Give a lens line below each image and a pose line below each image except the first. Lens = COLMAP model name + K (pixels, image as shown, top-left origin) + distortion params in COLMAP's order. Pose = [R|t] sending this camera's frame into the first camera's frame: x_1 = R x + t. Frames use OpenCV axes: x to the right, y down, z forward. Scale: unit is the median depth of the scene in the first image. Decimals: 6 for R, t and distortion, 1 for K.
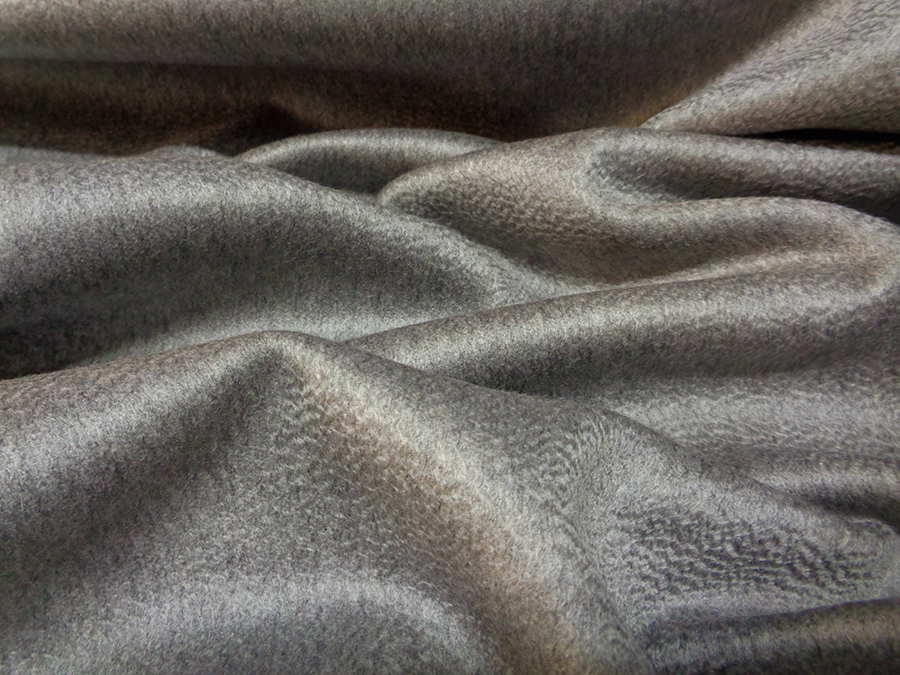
lens RADIAL K [[655.2, 0, 450.0], [0, 655.2, 337.5], [0, 0, 1]] dist [0.051906, -0.002199]
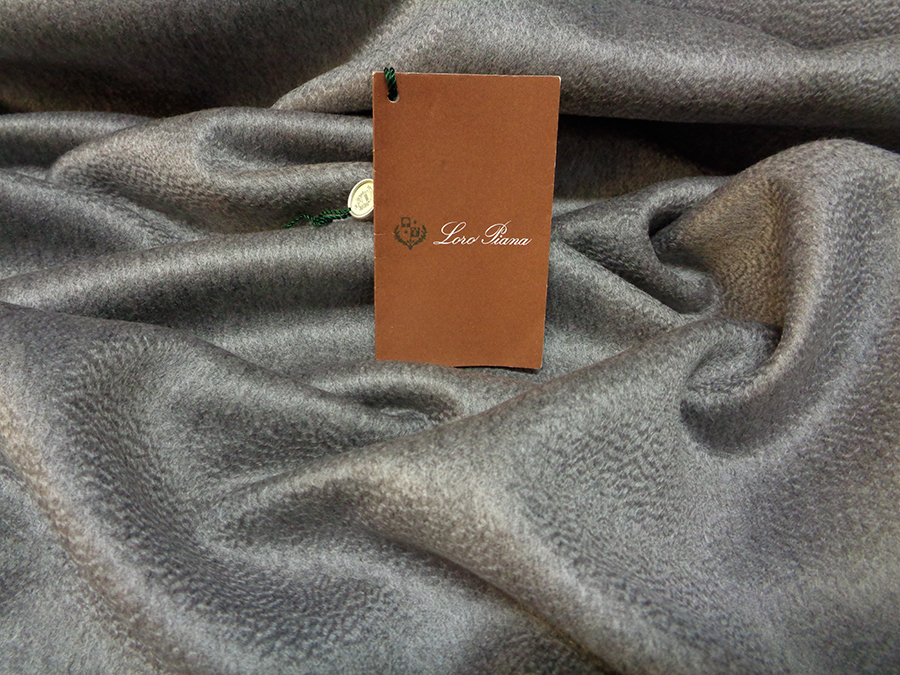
lens RADIAL K [[677.9, 0, 450.0], [0, 677.9, 337.5], [0, 0, 1]] dist [0.071113, -0.003150]
pose [[0.999046, -0.039913, 0.017744, 0.624121], [0.039895, 0.999203, 0.001360, 0.120445], [-0.017784, -0.000651, 0.999842, -0.275570]]
